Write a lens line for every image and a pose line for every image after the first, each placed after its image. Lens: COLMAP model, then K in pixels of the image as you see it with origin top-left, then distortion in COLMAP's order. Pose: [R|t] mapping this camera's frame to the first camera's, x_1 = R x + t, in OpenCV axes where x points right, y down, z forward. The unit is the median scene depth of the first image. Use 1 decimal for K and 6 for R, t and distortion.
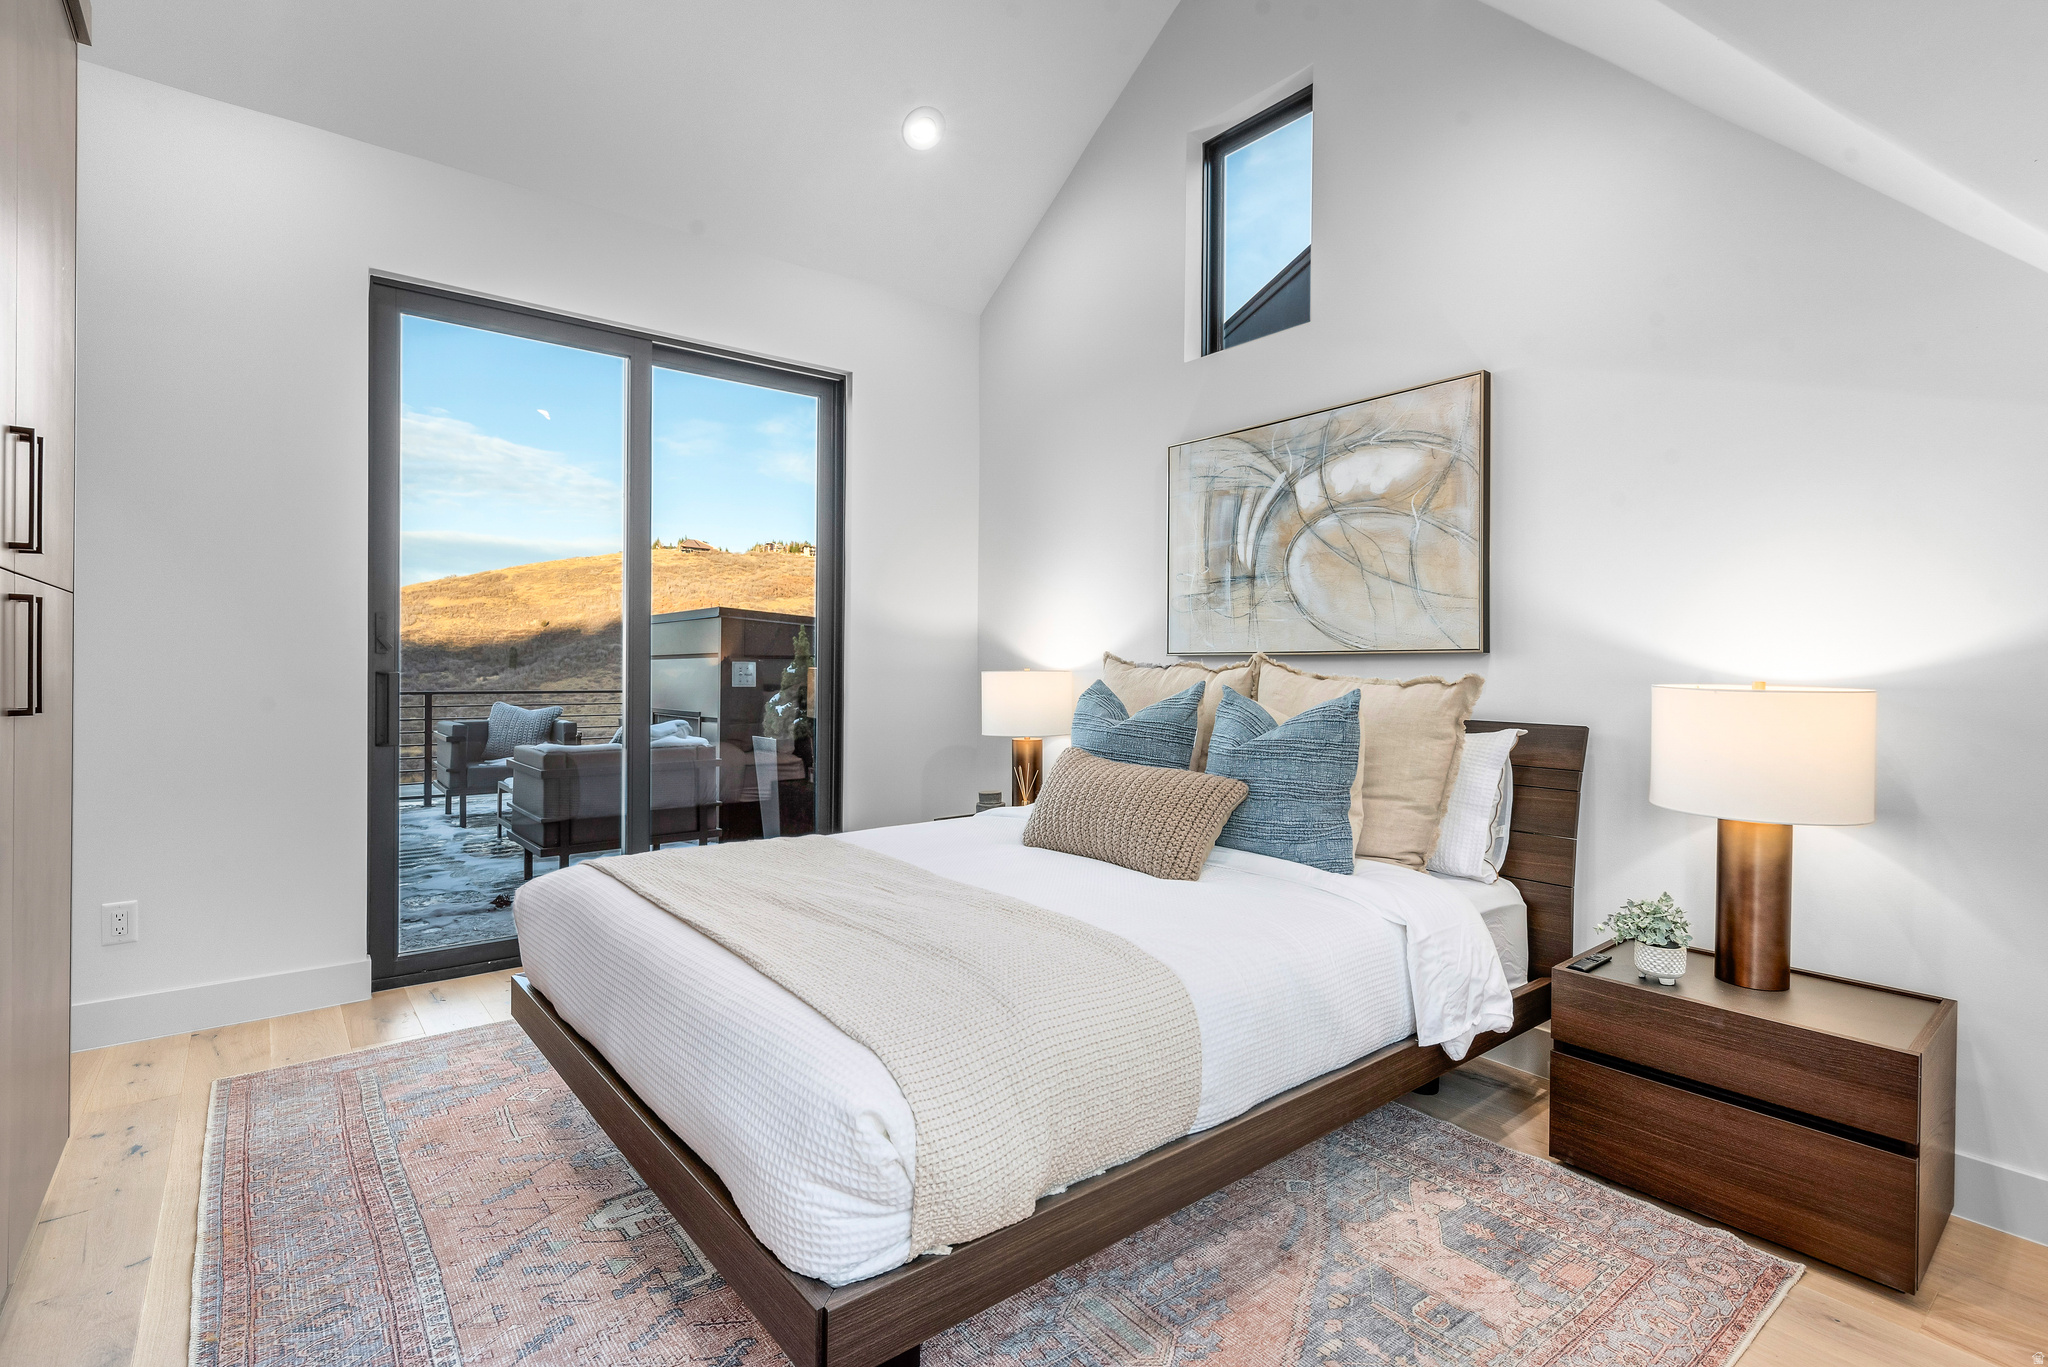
lens RADIAL K [[958.0, 0, 1021.0], [0, 958.0, 666.5], [0, 0, 1]] dist [-0.003842, -0.000518]
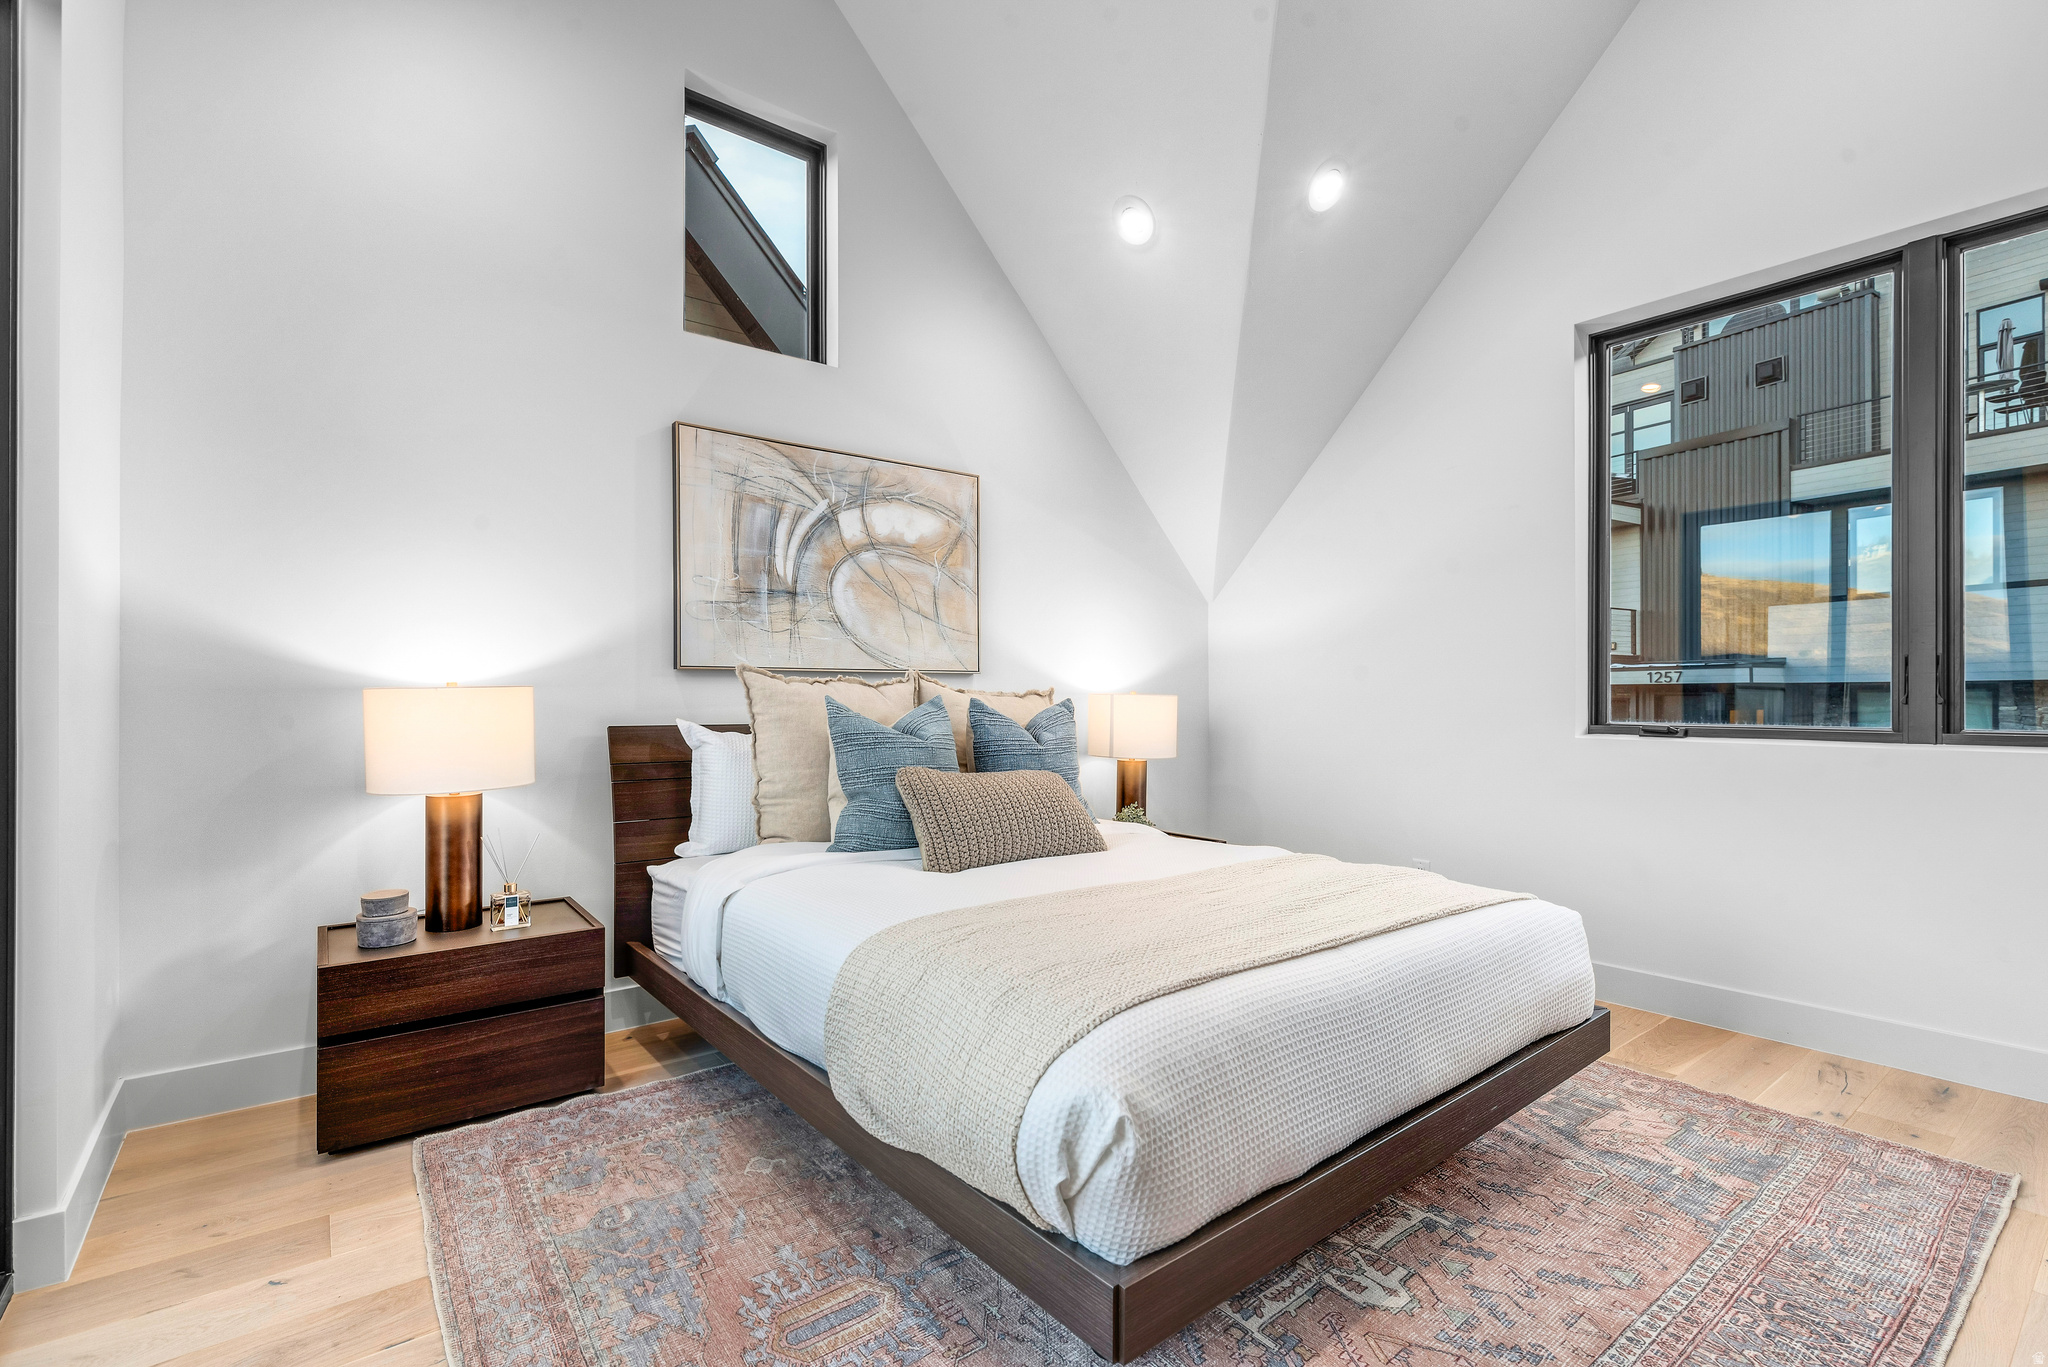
lens RADIAL K [[937.8, 0, 1024.3], [0, 937.8, 678.5], [0, 0, 1]] dist [-0.001155, 0.000066]
pose [[0.006601, 0.013505, 0.999887, -0.768593], [-0.001679, 0.999908, -0.013494, 0.009227], [-0.999977, -0.001590, 0.006623, 0.781898]]
